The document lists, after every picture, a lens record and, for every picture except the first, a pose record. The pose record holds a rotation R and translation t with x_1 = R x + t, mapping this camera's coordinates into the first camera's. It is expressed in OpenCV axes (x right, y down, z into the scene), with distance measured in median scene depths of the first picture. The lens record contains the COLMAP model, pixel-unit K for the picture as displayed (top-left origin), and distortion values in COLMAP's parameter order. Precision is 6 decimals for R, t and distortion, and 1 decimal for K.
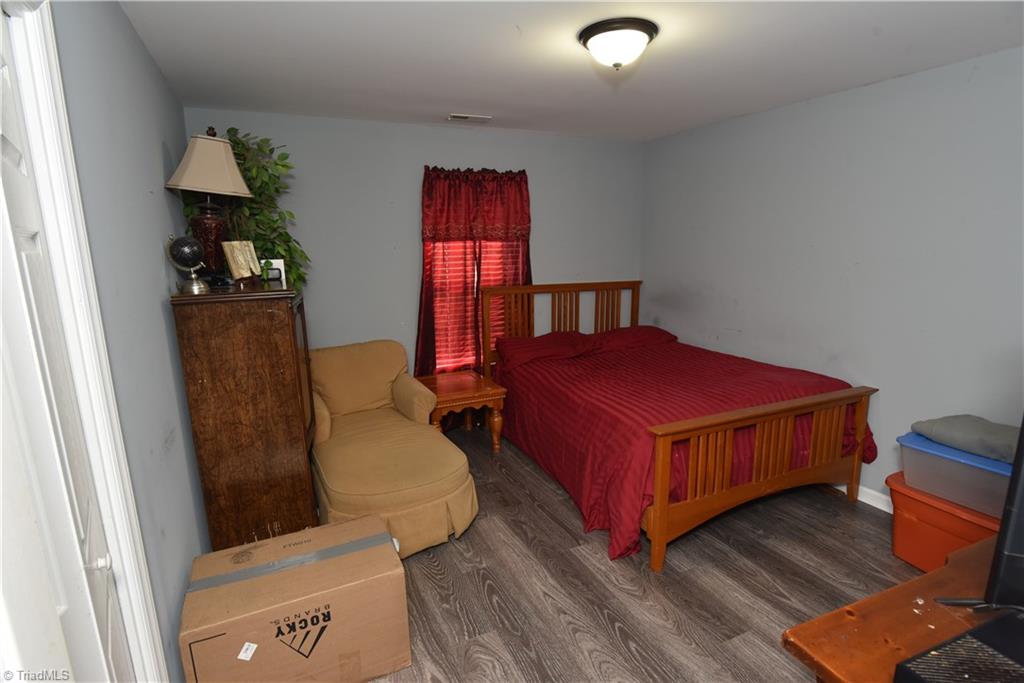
lens RADIAL K [[501.1, 0, 507.1], [0, 501.1, 342.1], [0, 0, 1]] dist [-0.020225, 0.000400]
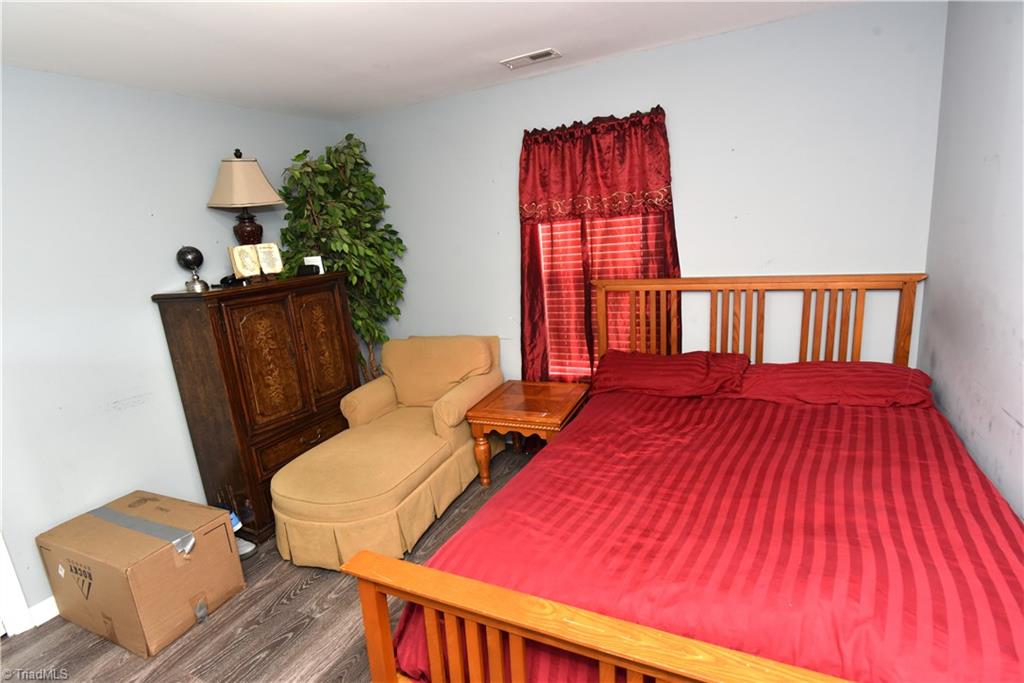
lens RADIAL K [[501.1, 0, 509.8], [0, 501.1, 344.9], [0, 0, 1]] dist [-0.020225, 0.000400]
pose [[0.638254, 0.138454, -0.757273, 0.454935], [-0.078663, 0.990274, 0.114755, -0.089946], [0.765796, -0.013674, 0.642938, 0.418282]]
